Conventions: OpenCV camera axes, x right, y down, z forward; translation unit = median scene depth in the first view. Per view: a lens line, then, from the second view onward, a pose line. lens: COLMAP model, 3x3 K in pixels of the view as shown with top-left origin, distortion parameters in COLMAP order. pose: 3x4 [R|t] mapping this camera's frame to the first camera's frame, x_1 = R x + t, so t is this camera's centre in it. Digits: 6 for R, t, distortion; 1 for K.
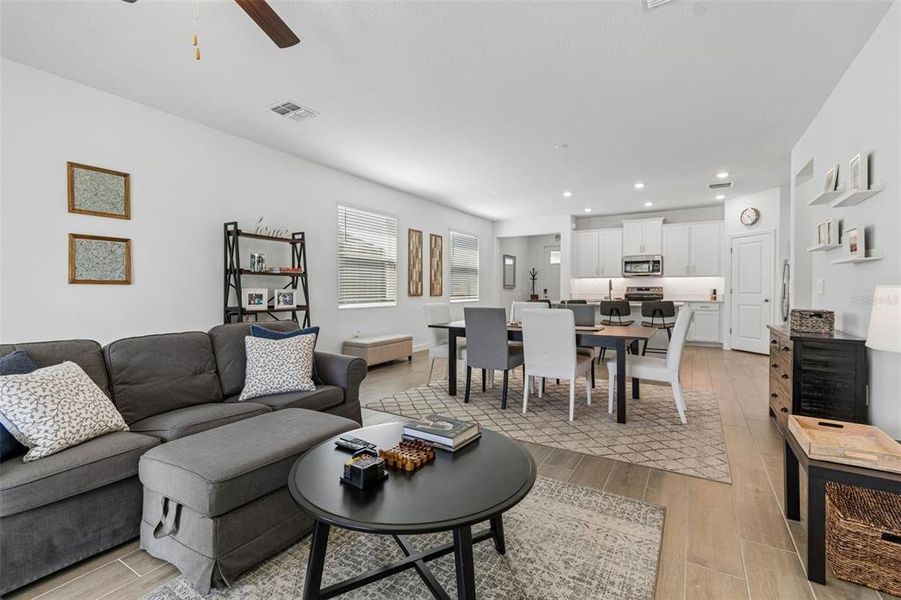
lens RADIAL K [[401.1, 0, 451.0], [0, 401.1, 290.6], [0, 0, 1]] dist [0.013592, -0.000083]
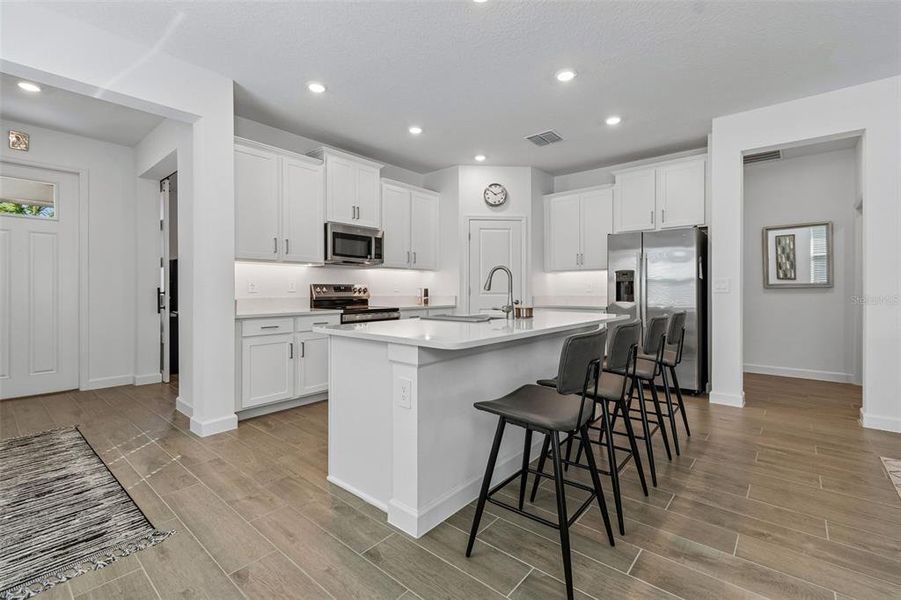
lens RADIAL K [[401.1, 0, 451.0], [0, 401.1, 290.6], [0, 0, 1]] dist [0.013592, -0.000083]
pose [[0.159218, -0.004626, 0.987233, -0.034671], [0.005208, 0.999979, 0.003846, -0.003268], [-0.987230, 0.004529, 0.159238, 0.939356]]
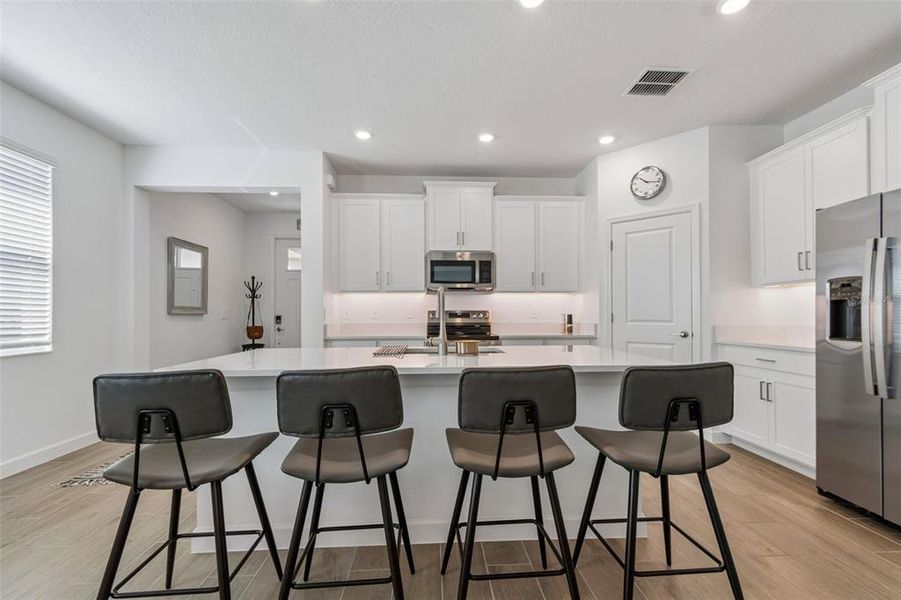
lens RADIAL K [[399.9, 0, 452.2], [0, 399.9, 308.1], [0, 0, 1]] dist [0.014433, -0.000361]
pose [[0.826260, 0.005005, 0.563267, 0.203952], [0.006849, 0.999797, -0.018930, -0.003414], [-0.563248, 0.019499, 0.826058, 0.683071]]
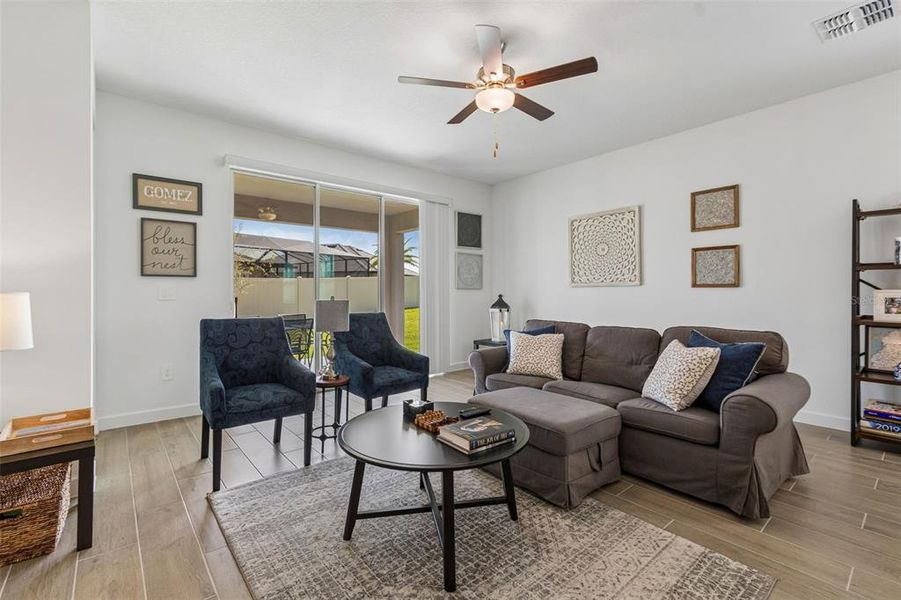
lens RADIAL K [[401.1, 0, 451.0], [0, 401.1, 290.6], [0, 0, 1]] dist [0.013592, -0.000083]
pose [[-0.317178, -0.003547, -0.948359, 0.232266], [0.001094, 0.999991, -0.004106, -0.001203], [0.948365, -0.002340, -0.317171, 0.307215]]
